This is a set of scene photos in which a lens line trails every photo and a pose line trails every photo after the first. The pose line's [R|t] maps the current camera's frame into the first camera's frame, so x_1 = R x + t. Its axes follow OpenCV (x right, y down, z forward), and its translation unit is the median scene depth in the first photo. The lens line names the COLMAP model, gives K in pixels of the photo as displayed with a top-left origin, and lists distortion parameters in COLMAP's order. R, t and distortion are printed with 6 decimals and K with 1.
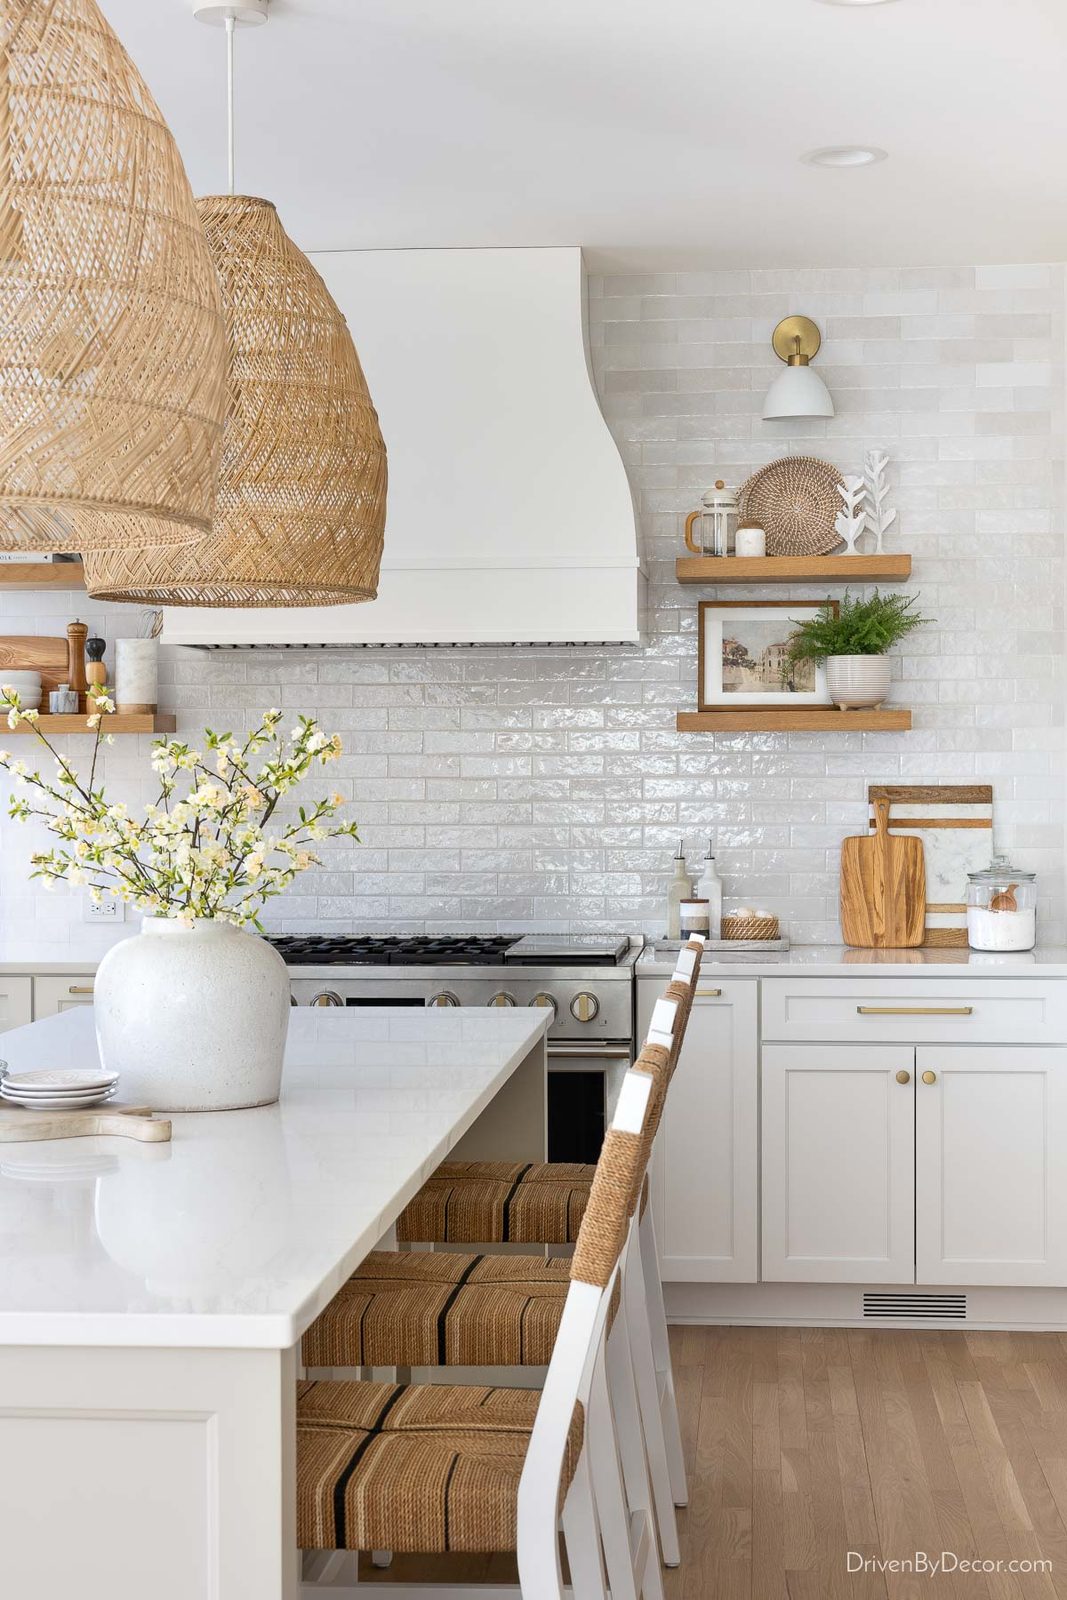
lens RADIAL K [[2604.7, 0, 558.5], [0, 2604.7, 792.0], [0, 0, 1]] dist [0.042417, 0.000000]
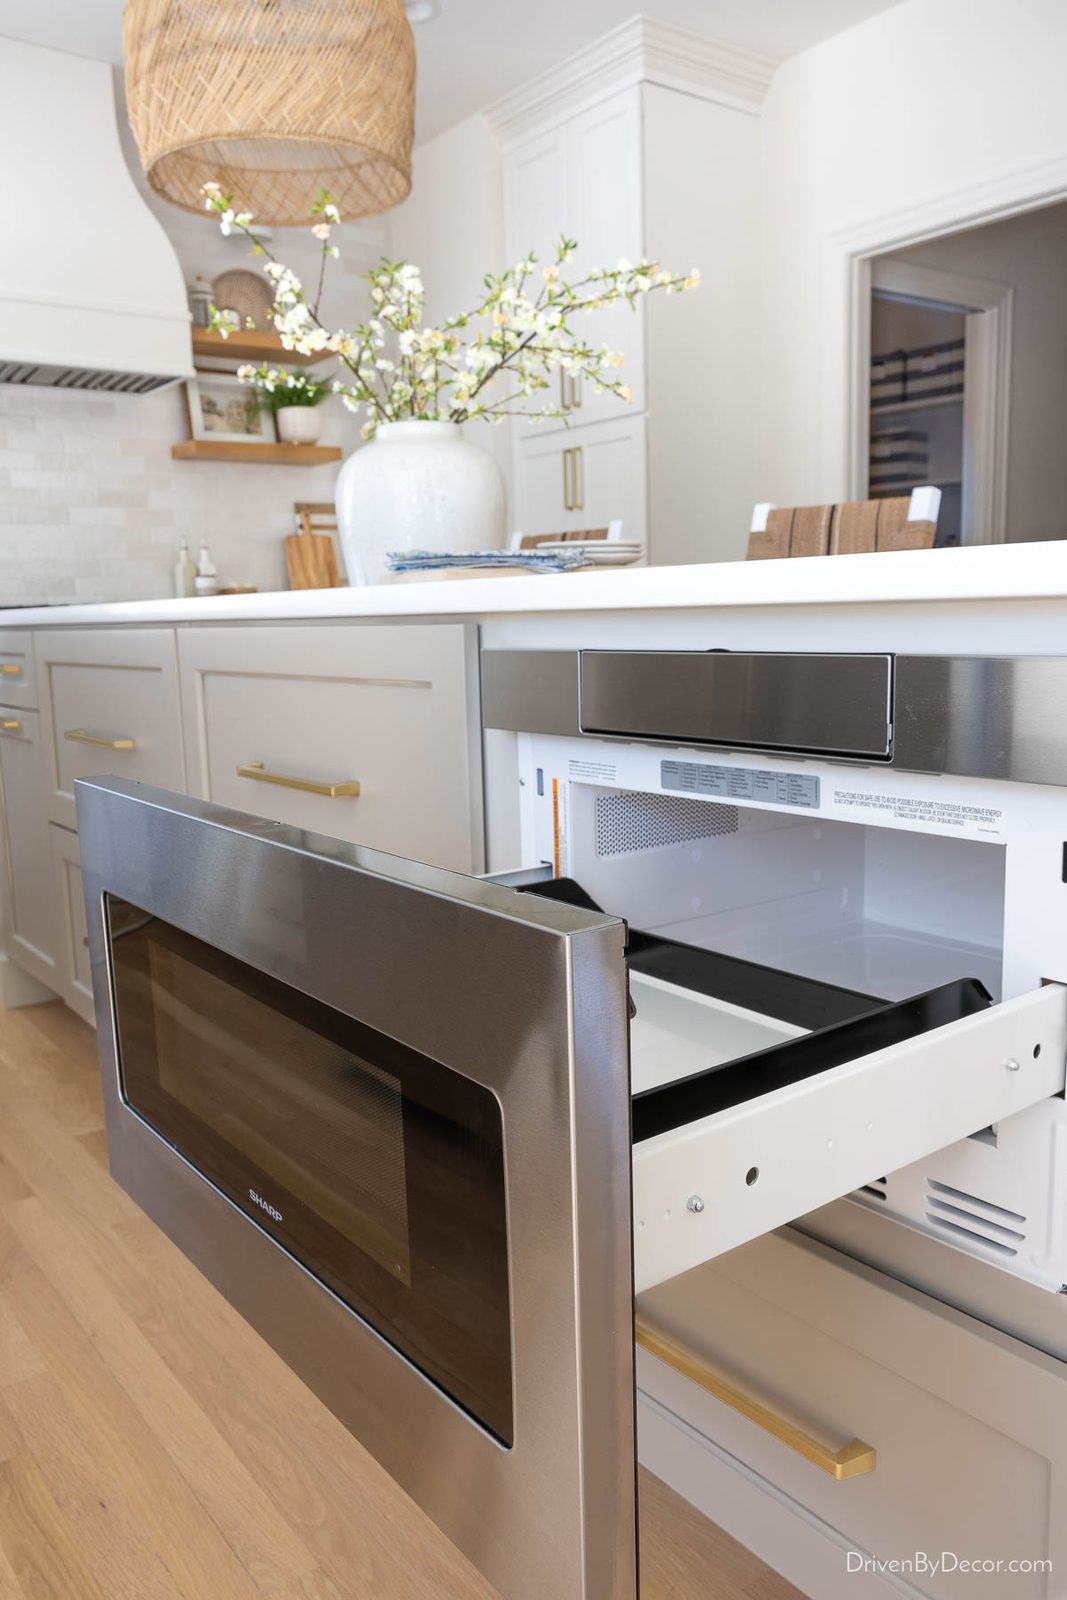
lens RADIAL K [[1284.7, 0, 537.5], [0, 1284.7, 809.0], [0, 0, 1]] dist [-0.009776, 0.034903]
pose [[0.753349, -0.116424, 0.647234, -0.283004], [0.034322, 0.989824, 0.138098, 0.076779], [-0.656725, -0.081822, 0.749678, 0.329936]]
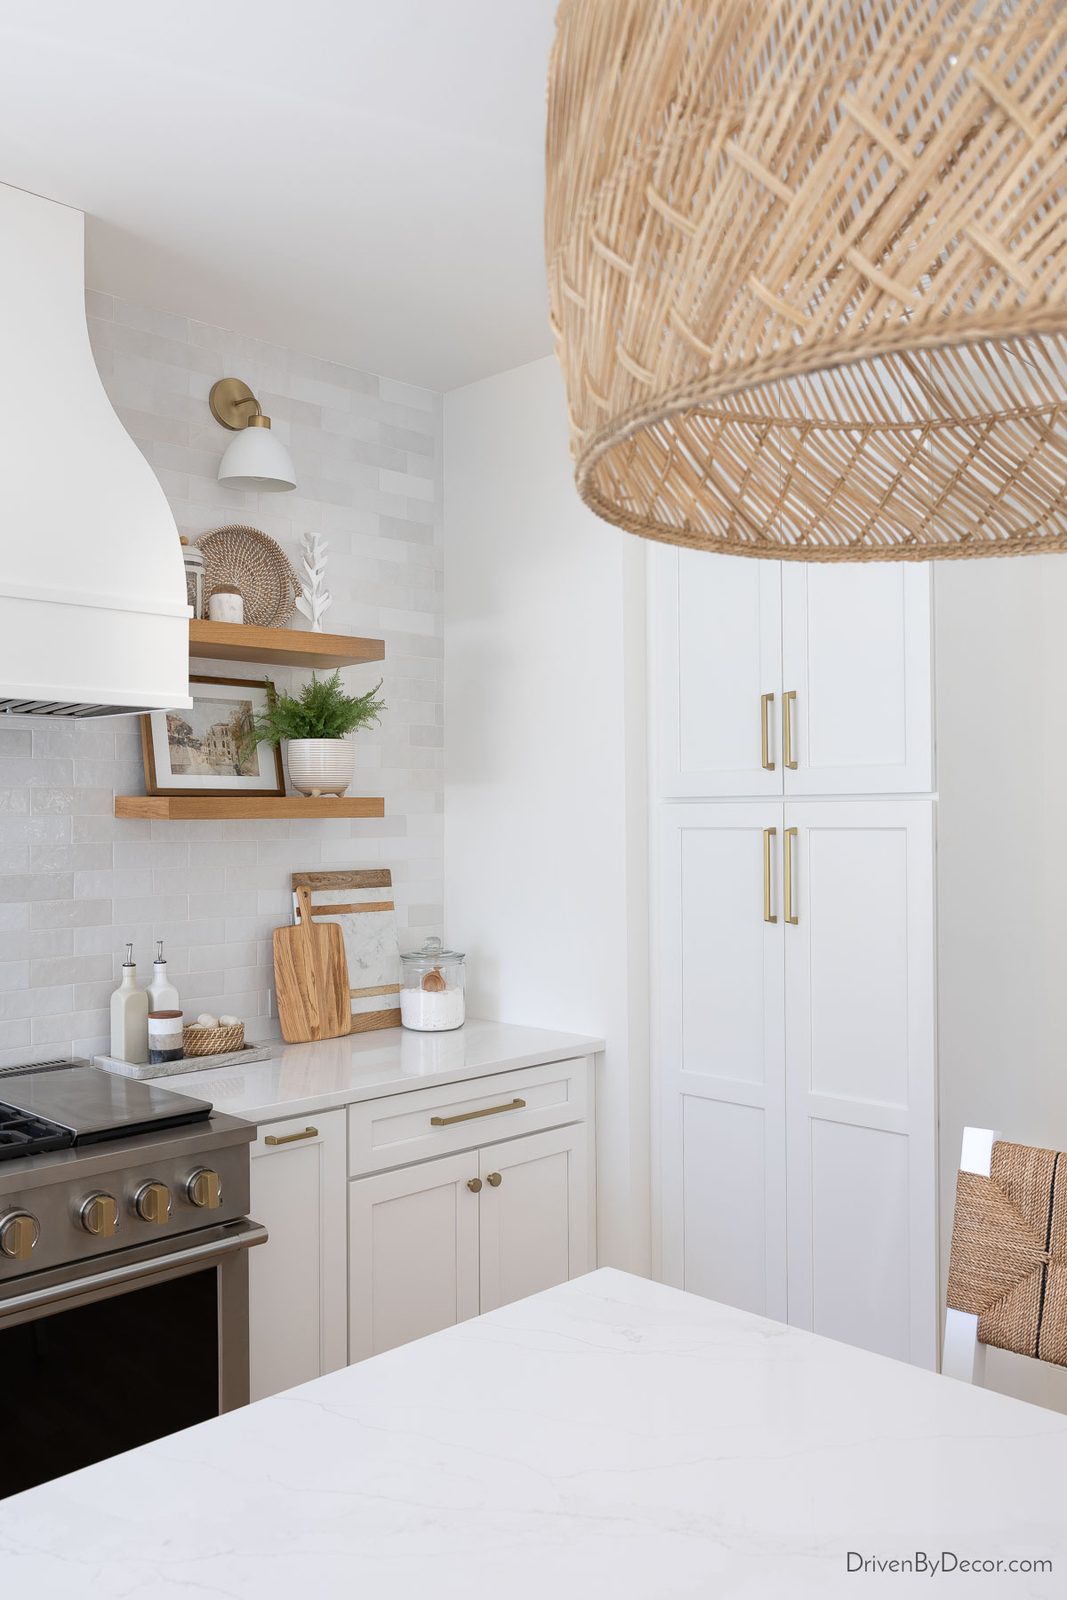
lens RADIAL K [[1284.7, 0, 534.9], [0, 1284.7, 799.9], [0, 0, 1]] dist [-0.009776, 0.034903]
pose [[0.632876, 0.009419, 0.774196, -0.199070], [0.010004, 0.999743, -0.020340, -0.019403], [-0.774189, 0.020618, 0.632619, 0.627467]]
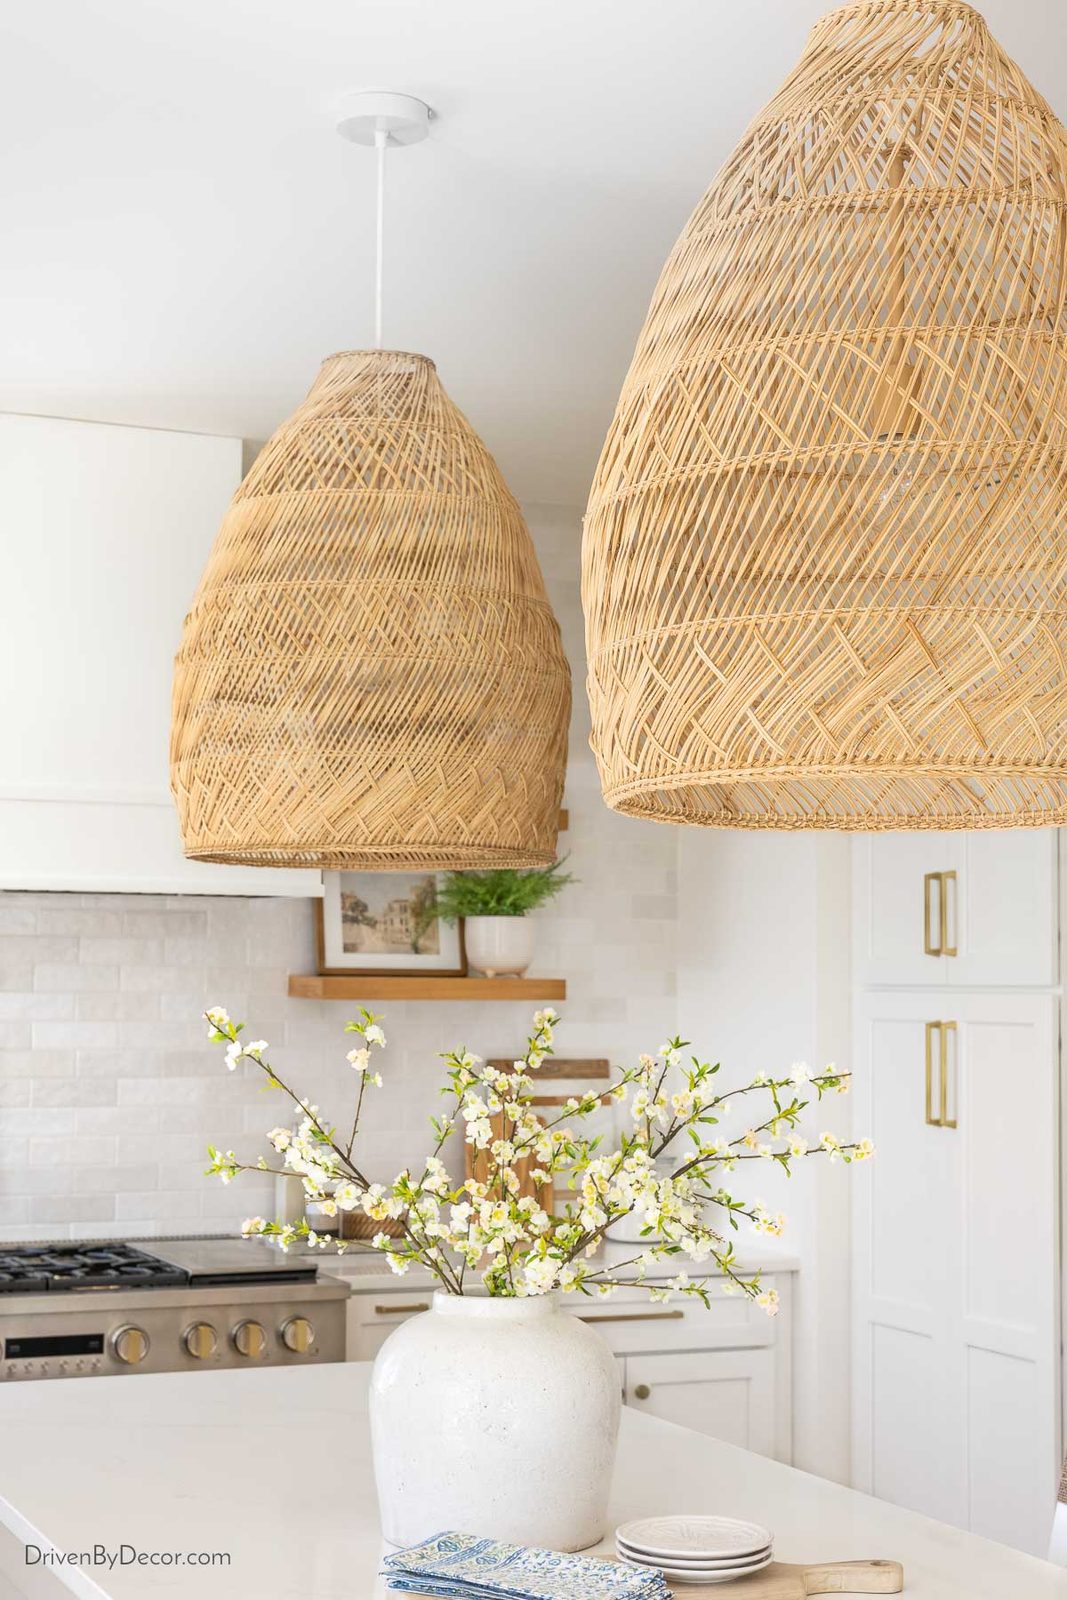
lens RADIAL K [[2604.7, 0, 533.8], [0, 2604.7, 809.2], [0, 0, 1]] dist [0.042417, 0.000000]
pose [[0.880933, 0.043432, 0.471243, -0.297113], [-0.008831, 0.997115, -0.075390, -0.021132], [-0.473158, 0.062252, 0.878775, 0.195271]]
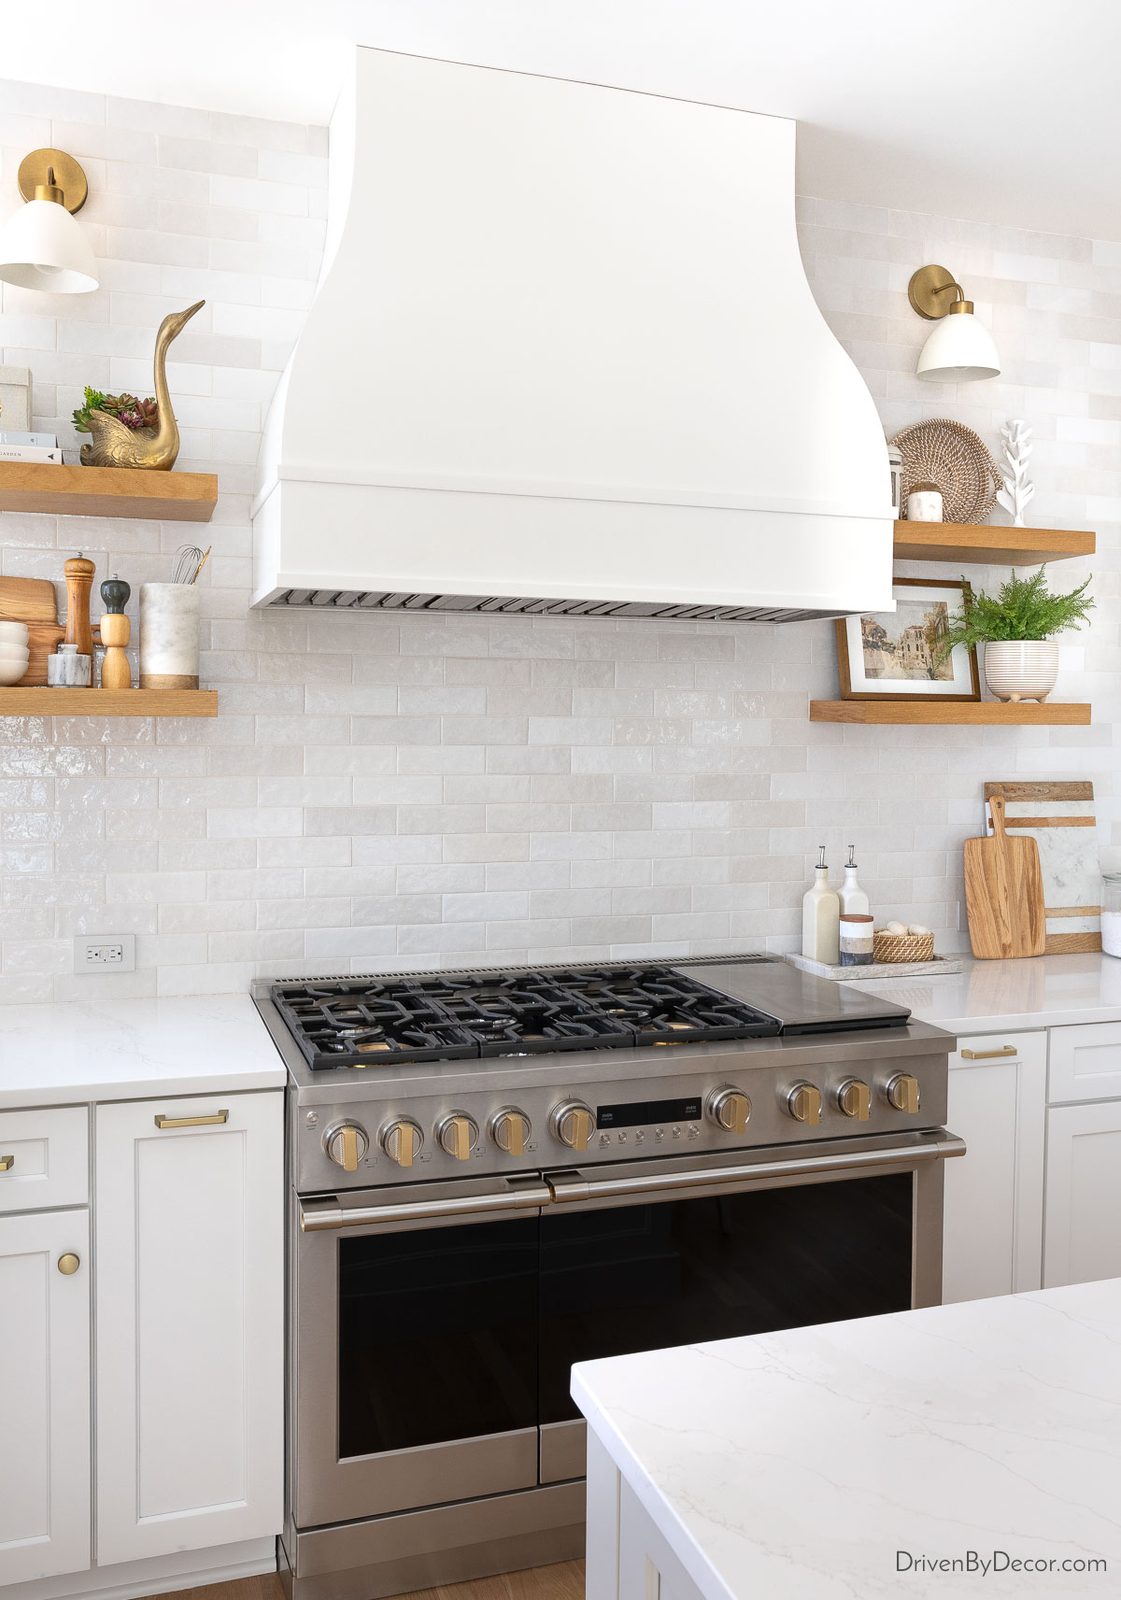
lens RADIAL K [[1346.2, 0, 562.9], [0, 1346.2, 764.6], [0, 0, 1]] dist [-0.027099, 0.041324]
pose [[0.913249, -0.002011, 0.407397, -0.217341], [-0.007951, 0.999709, 0.022759, -0.018690], [-0.407324, -0.024024, 0.912968, 0.626213]]
